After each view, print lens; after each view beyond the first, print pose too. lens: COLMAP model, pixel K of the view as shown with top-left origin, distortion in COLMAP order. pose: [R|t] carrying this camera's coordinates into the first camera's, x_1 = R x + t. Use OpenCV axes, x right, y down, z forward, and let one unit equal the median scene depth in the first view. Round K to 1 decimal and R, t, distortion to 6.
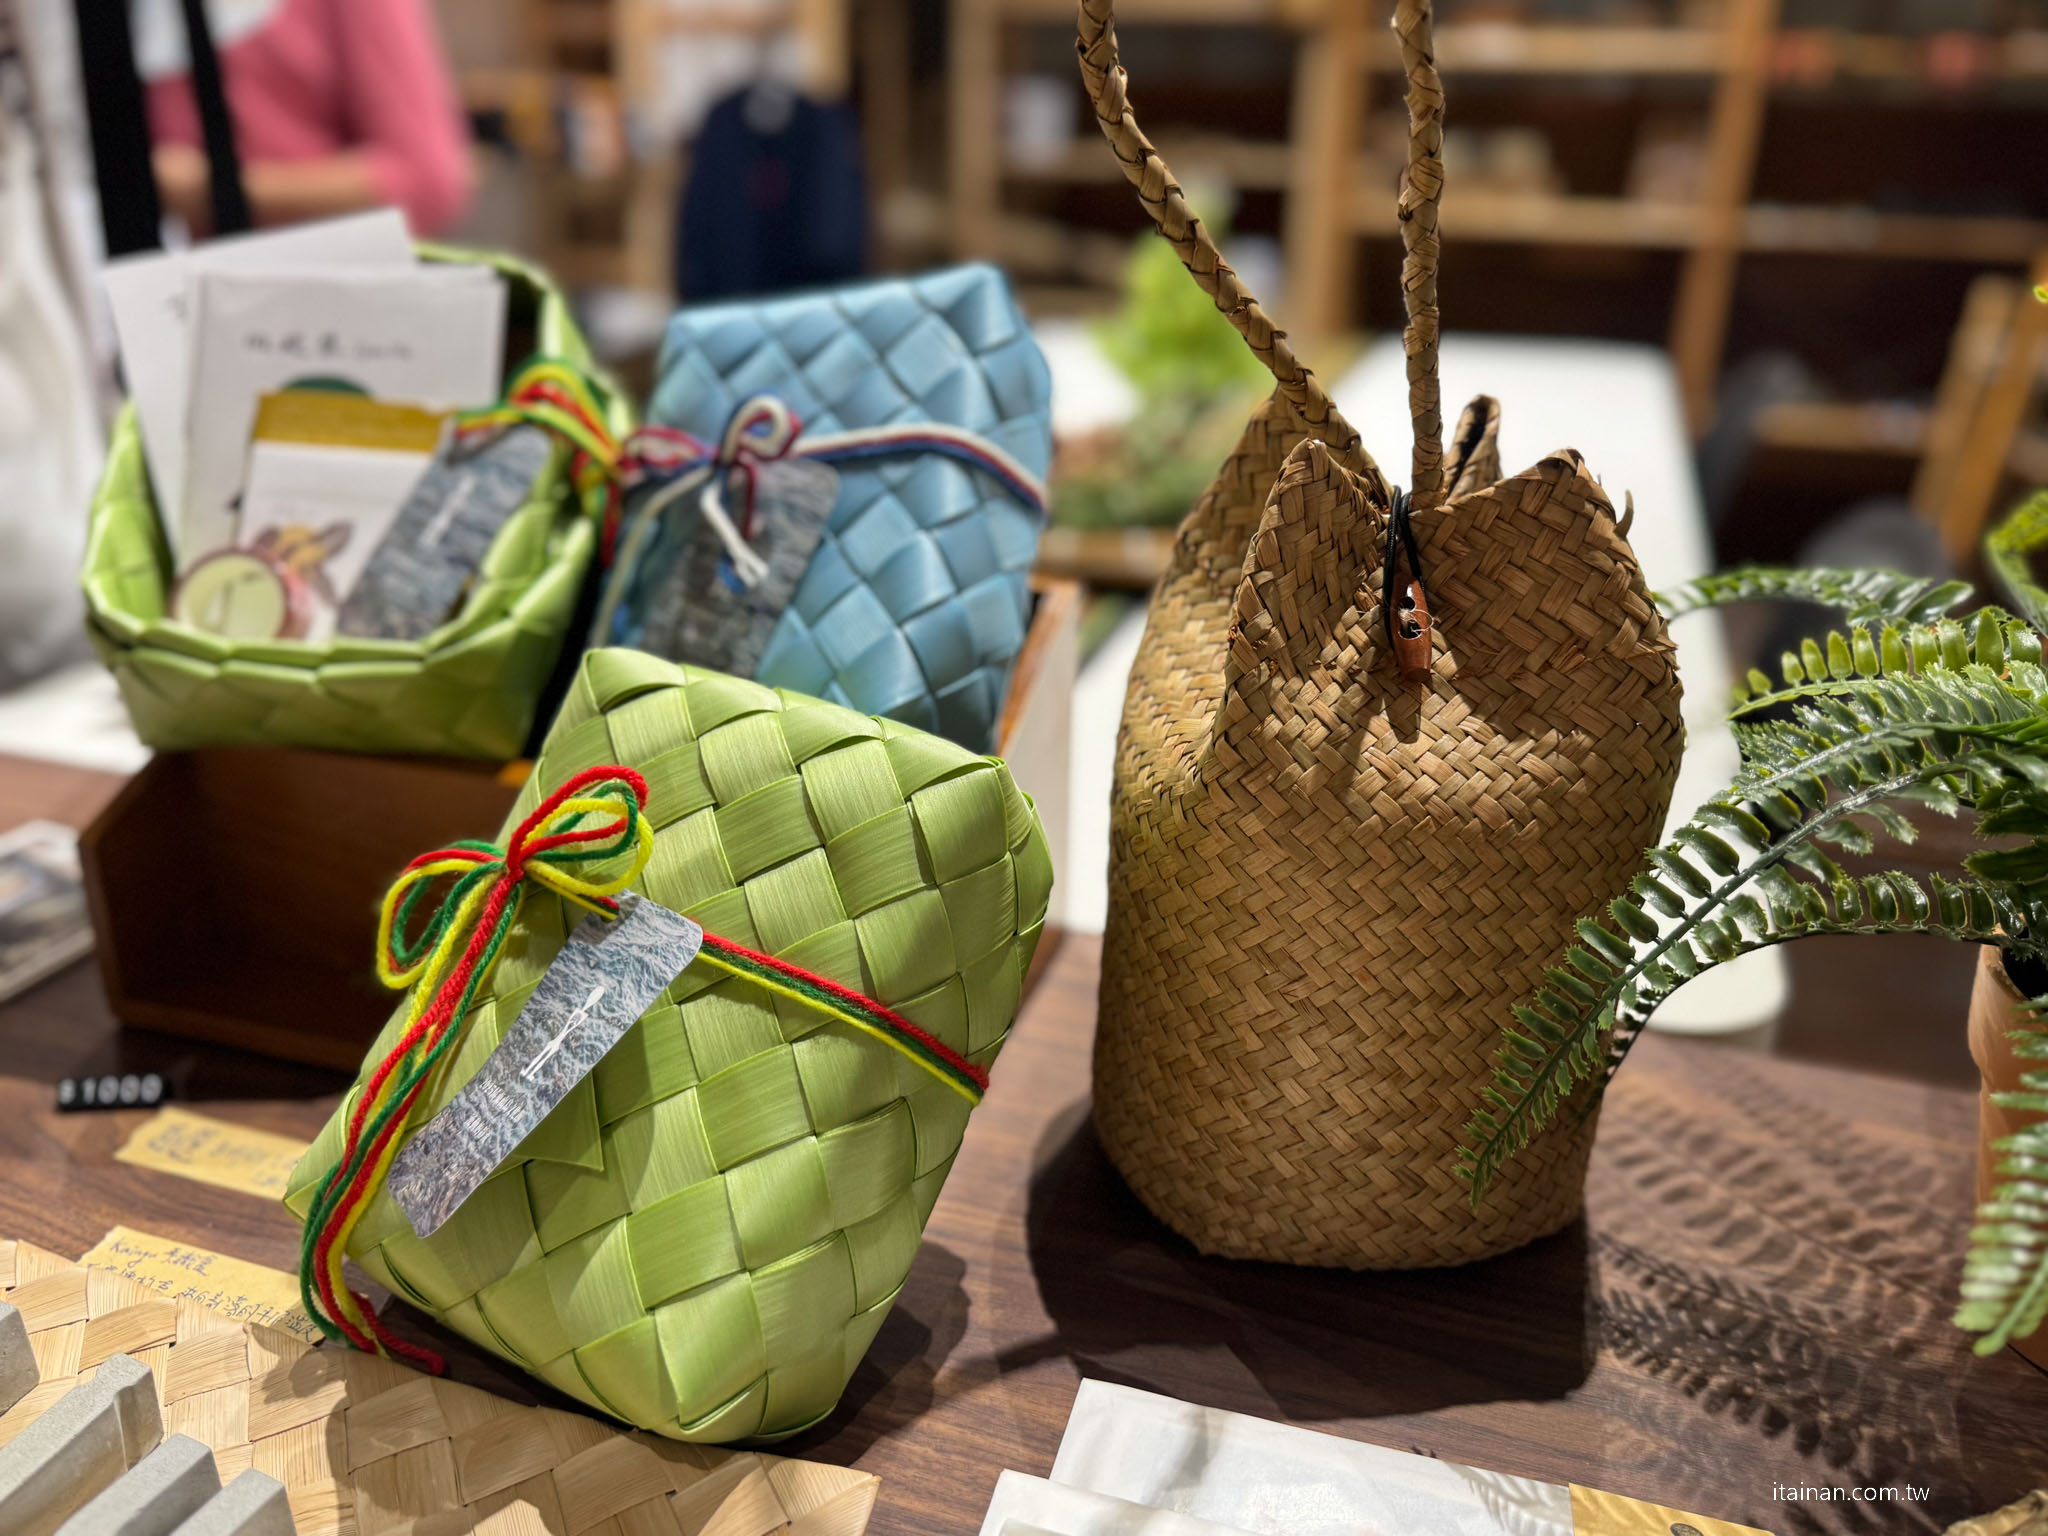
lens RADIAL K [[1573.8, 0, 1024.0], [0, 1573.8, 768.0], [0, 0, 1]] dist [0.068969, -0.128963]
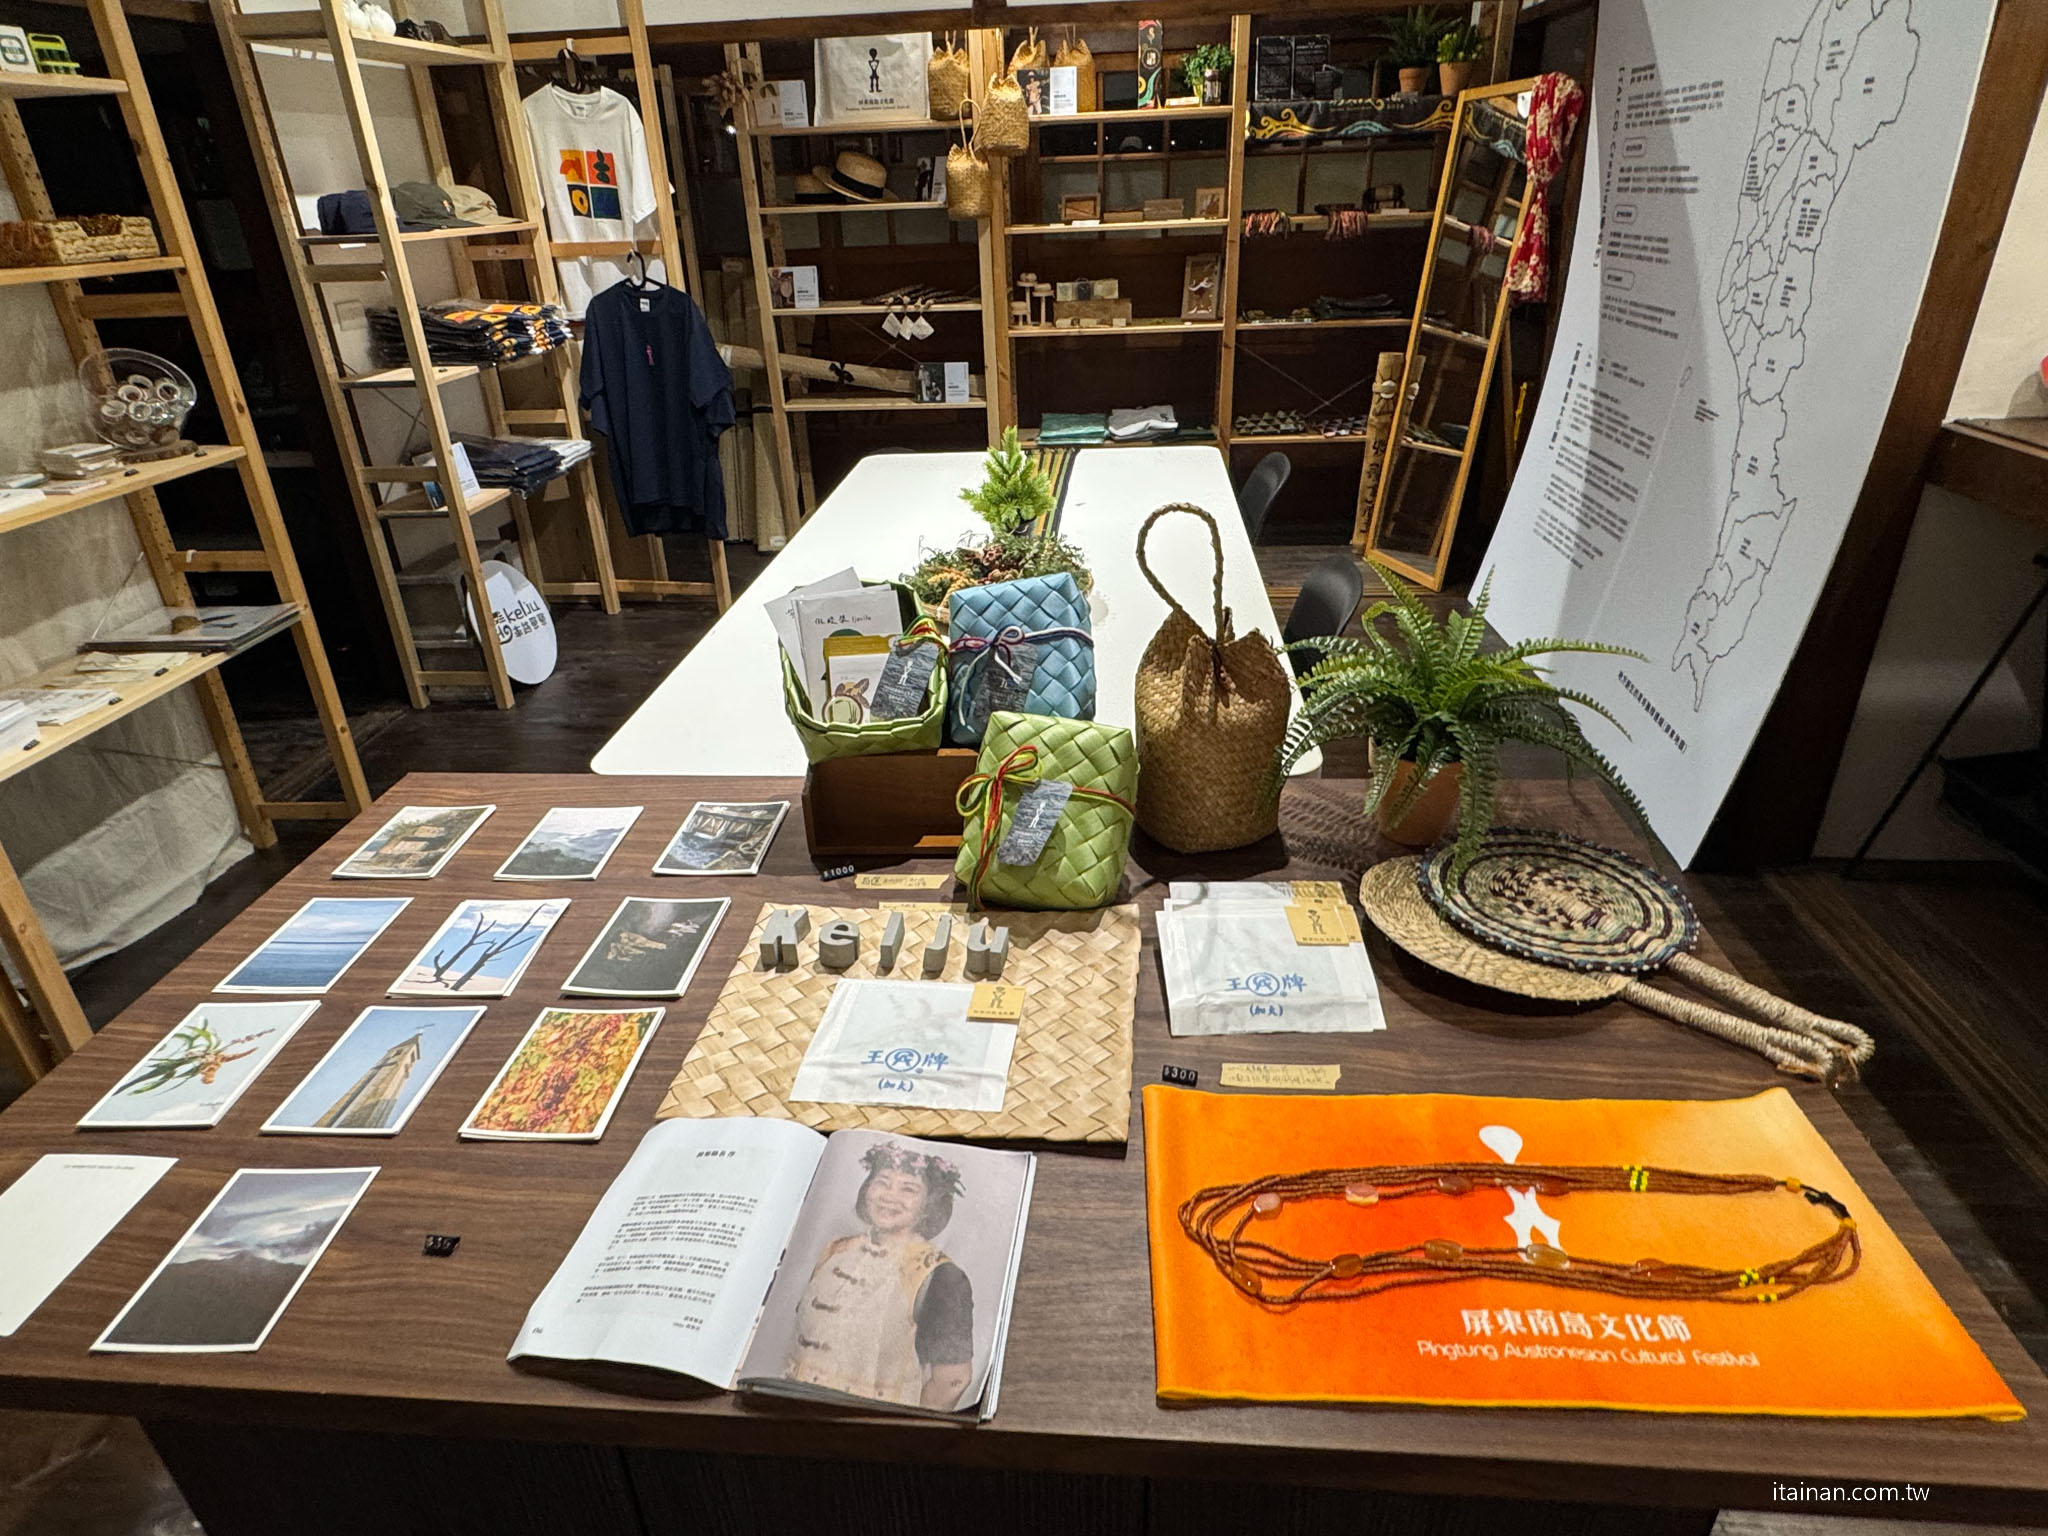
lens RADIAL K [[1169.5, 0, 1013.3], [0, 1169.5, 775.9], [0, 0, 1]] dist [0.000488, 0.000320]
pose [[0.968943, -0.158327, 0.189953, -0.691270], [0.142495, 0.985285, 0.094382, -0.163320], [-0.202101, -0.064383, 0.977246, -1.409328]]
